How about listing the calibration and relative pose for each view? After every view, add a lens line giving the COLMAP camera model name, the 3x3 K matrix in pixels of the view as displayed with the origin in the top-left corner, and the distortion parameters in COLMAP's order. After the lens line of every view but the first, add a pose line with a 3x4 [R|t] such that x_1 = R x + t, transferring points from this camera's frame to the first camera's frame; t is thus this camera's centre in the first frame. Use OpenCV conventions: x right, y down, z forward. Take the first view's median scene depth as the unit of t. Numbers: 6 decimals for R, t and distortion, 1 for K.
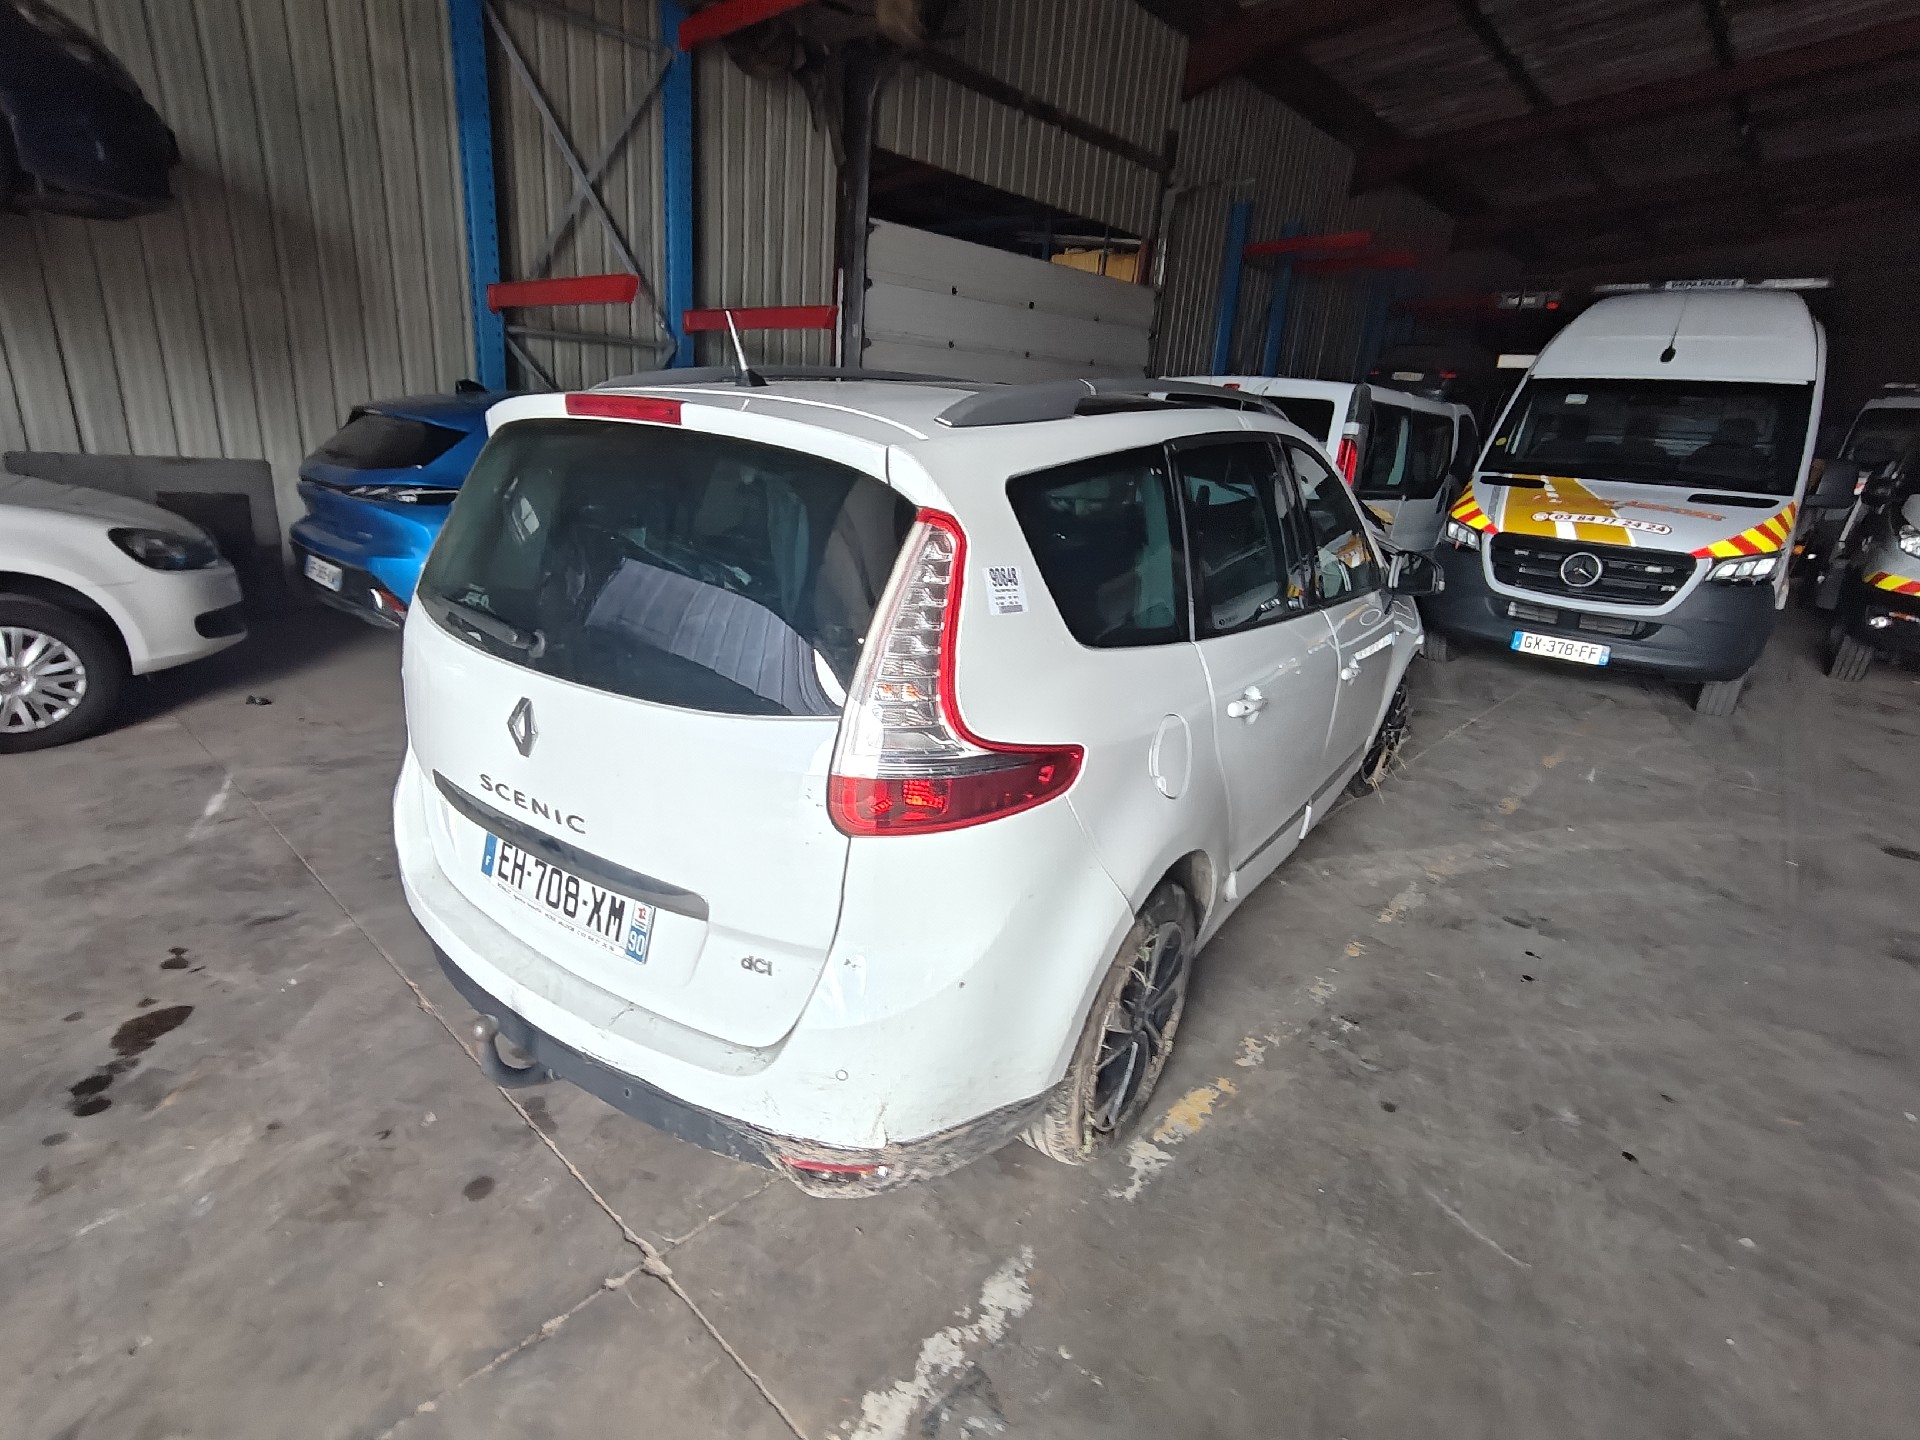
lens RADIAL K [[911.2, 0, 967.5], [0, 911.2, 724.2], [0, 0, 1]] dist [-0.000699, 0.003931]
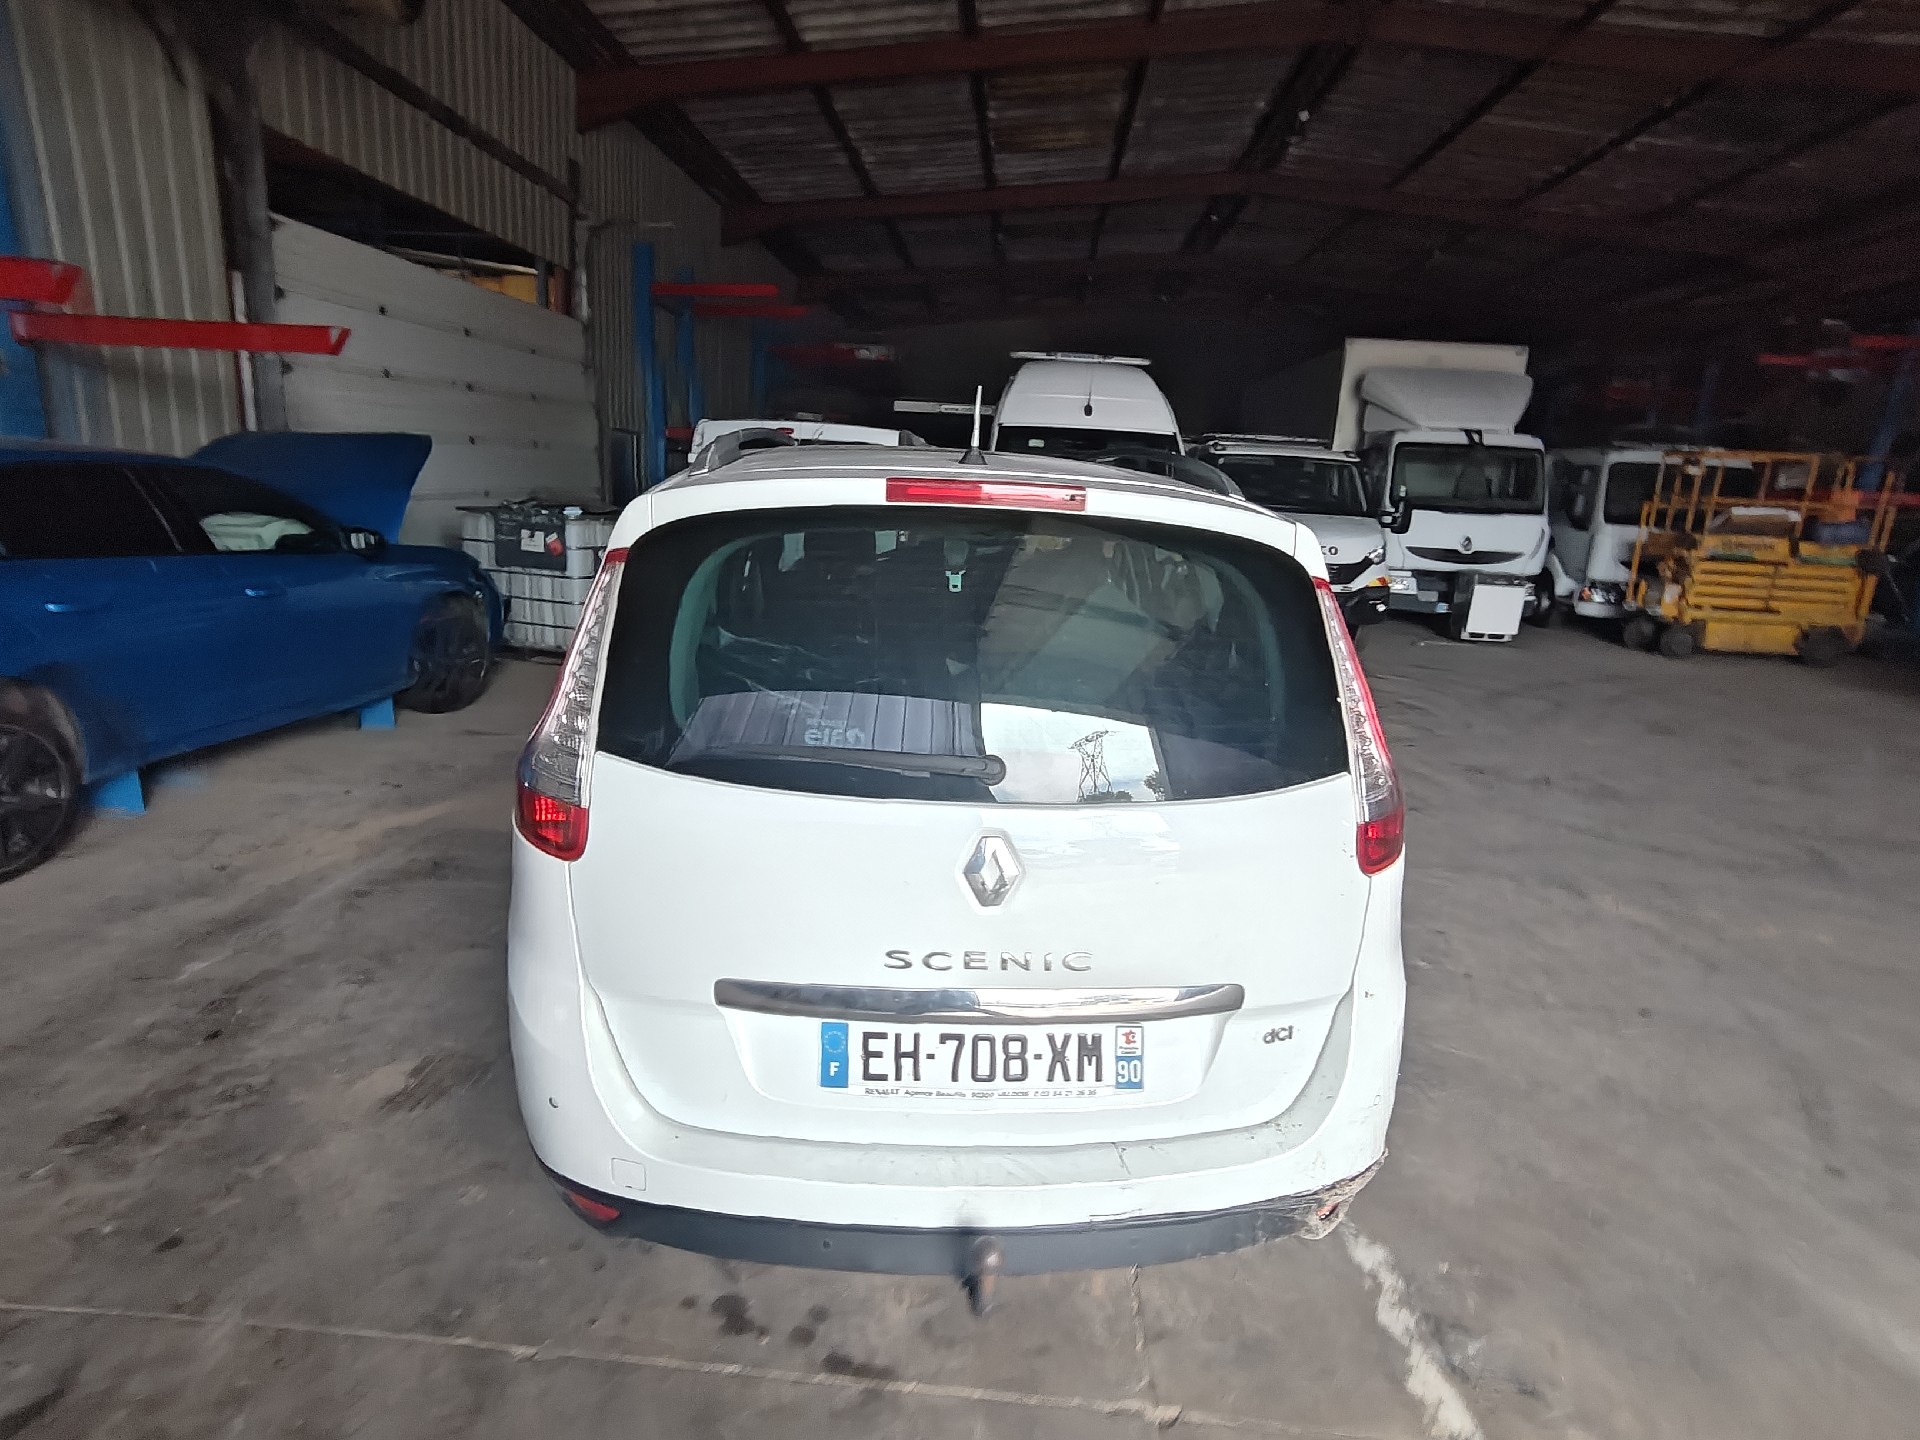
lens RADIAL K [[930.9, 0, 952.8], [0, 930.9, 715.5], [0, 0, 1]] dist [-0.001071, 0.004902]
pose [[0.796170, -0.169710, 0.580786, -0.213135], [0.196870, 0.980290, 0.016569, -0.034567], [-0.572150, 0.101147, 0.813888, 0.066546]]
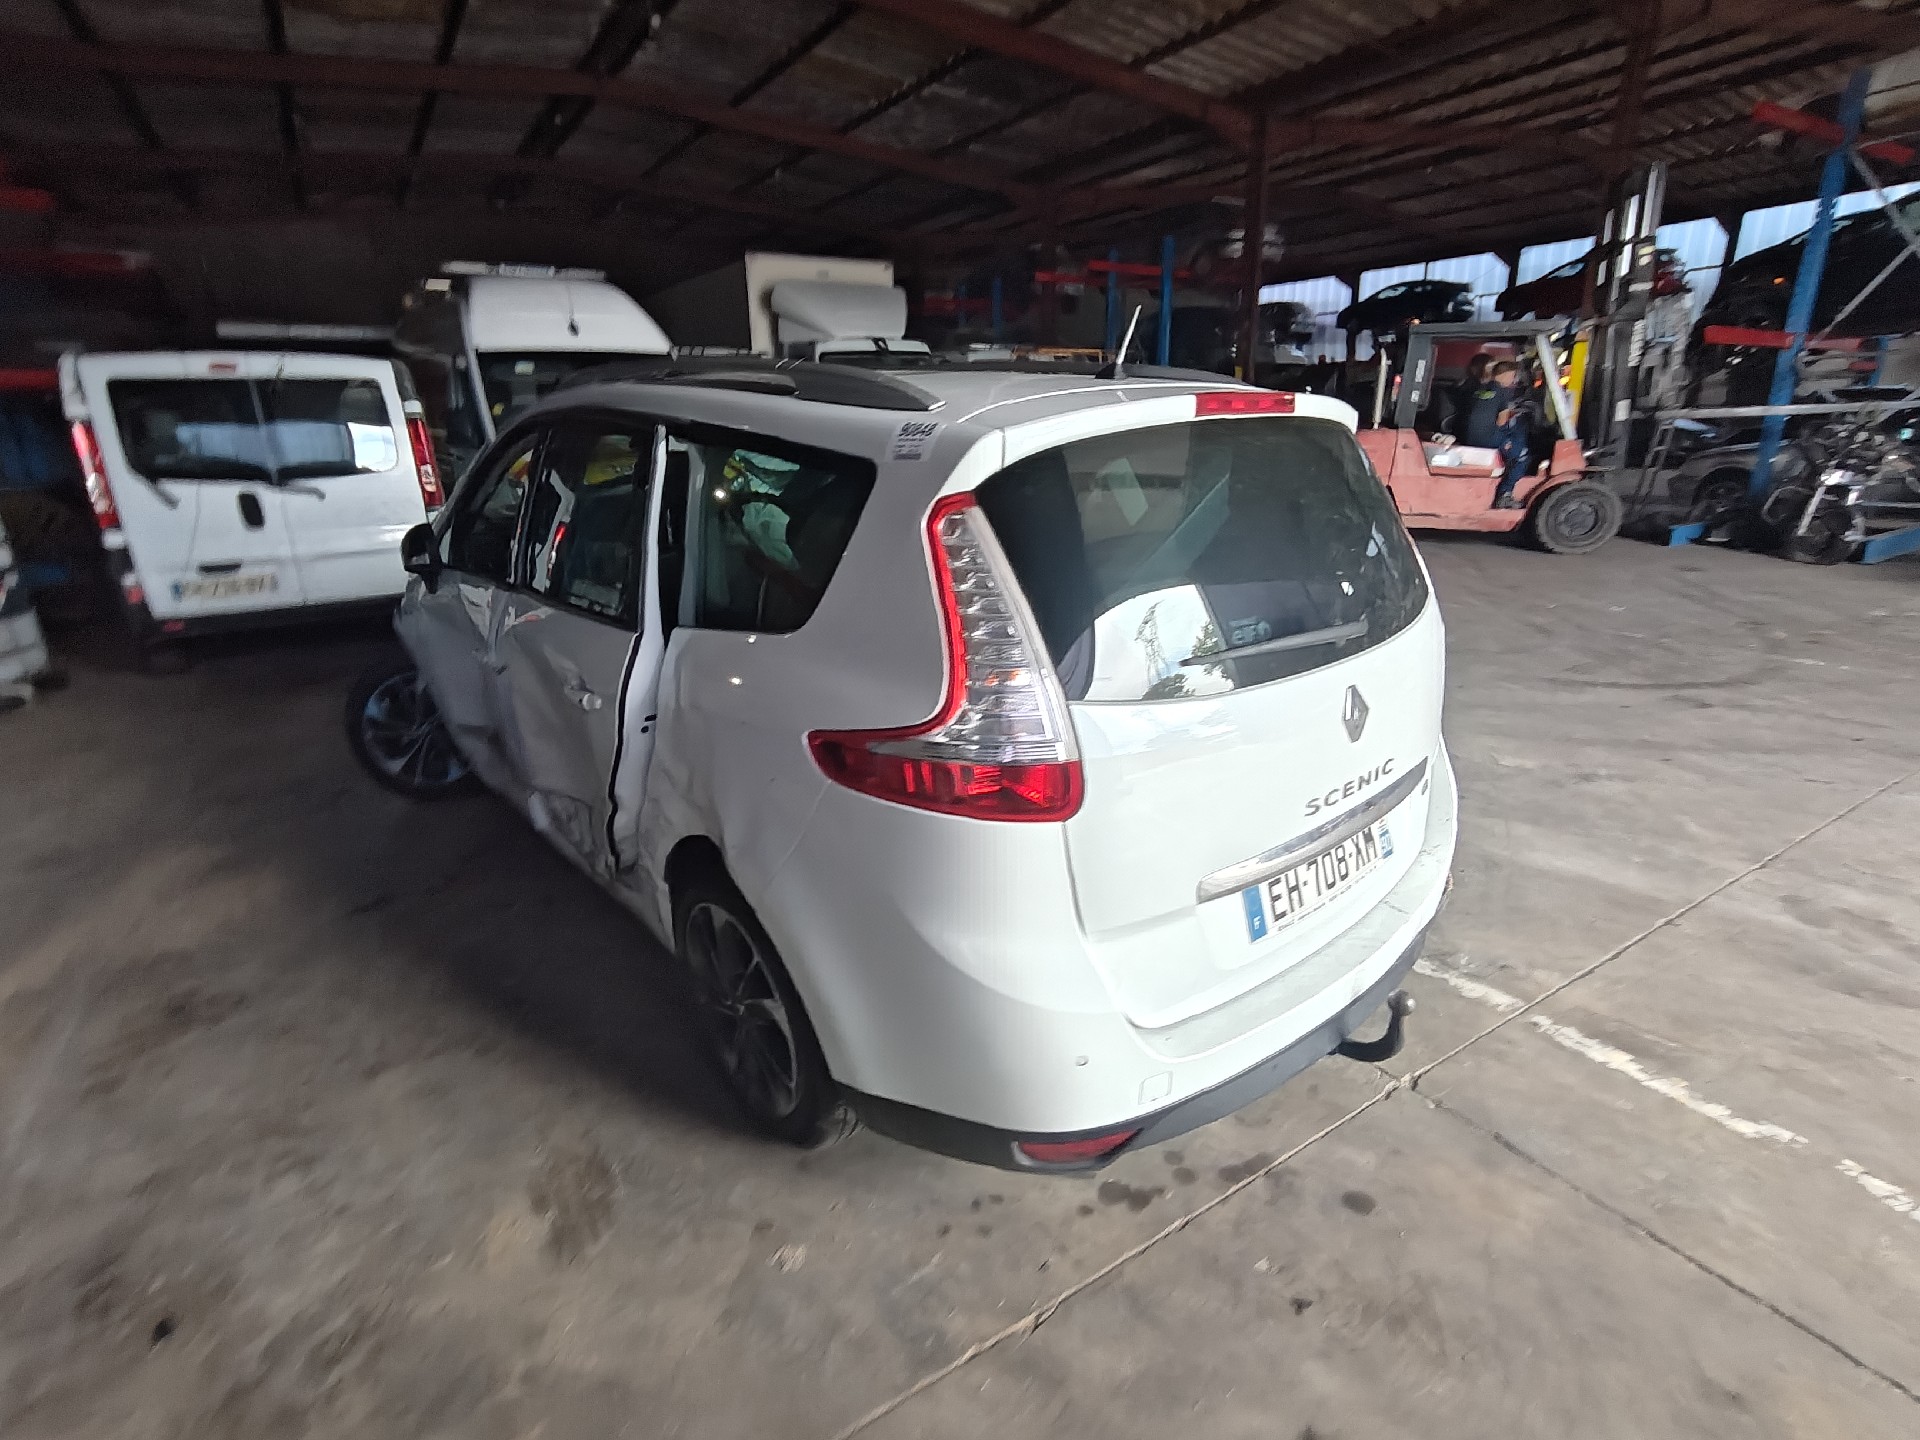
lens RADIAL K [[911.2, 0, 919.9], [0, 911.2, 697.6], [0, 0, 1]] dist [-0.000699, 0.003931]
pose [[0.306898, -0.354755, 0.883155, -0.332132], [0.348138, 0.905471, 0.242740, -0.094151], [-0.885784, 0.232963, 0.401391, 0.220347]]
